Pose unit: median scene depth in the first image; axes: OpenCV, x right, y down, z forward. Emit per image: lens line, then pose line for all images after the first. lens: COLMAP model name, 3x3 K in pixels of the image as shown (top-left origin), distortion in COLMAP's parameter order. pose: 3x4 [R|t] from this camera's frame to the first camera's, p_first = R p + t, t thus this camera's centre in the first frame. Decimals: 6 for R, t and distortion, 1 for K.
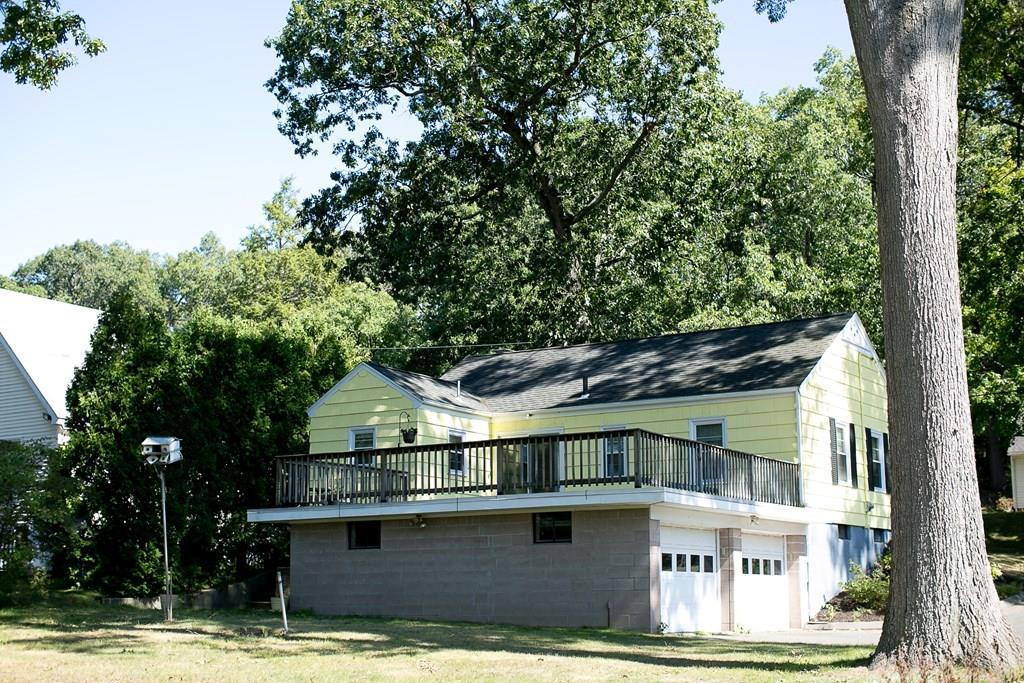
lens RADIAL K [[1503.5, 0, 520.0], [0, 1503.5, 340.9], [0, 0, 1]] dist [-0.145813, 0.000000]
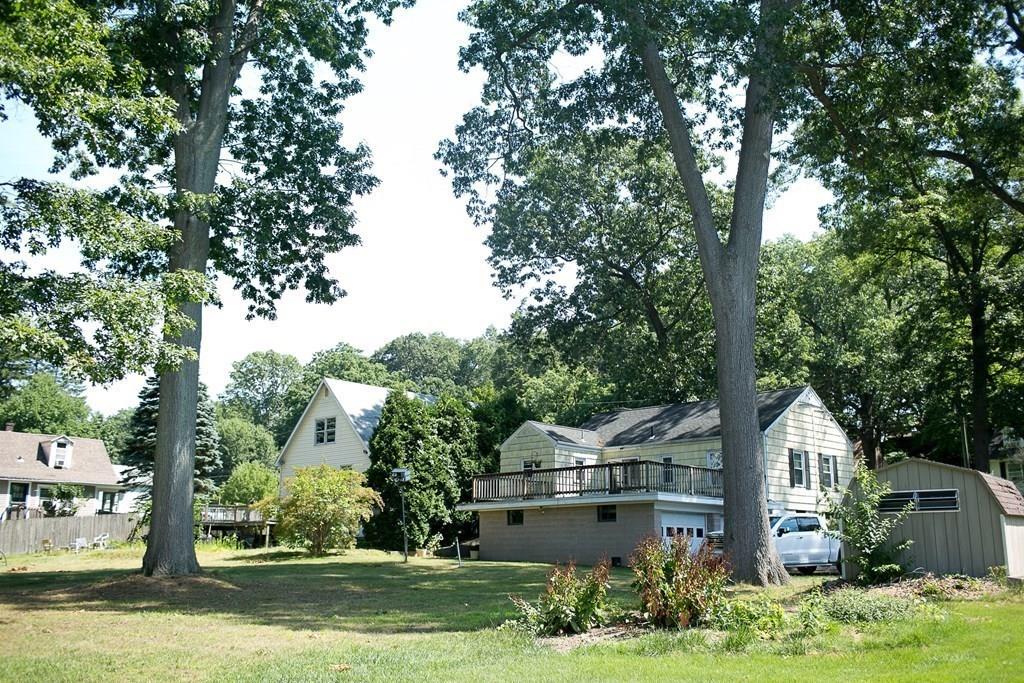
lens RADIAL K [[992.7, 0, 514.3], [0, 992.7, 334.1], [0, 0, 1]] dist [-0.058082, 0.000000]
pose [[0.979332, -0.036161, -0.199000, 0.092642], [0.026429, 0.998331, -0.051344, -0.021986], [0.200525, 0.045024, 0.978654, -0.140006]]
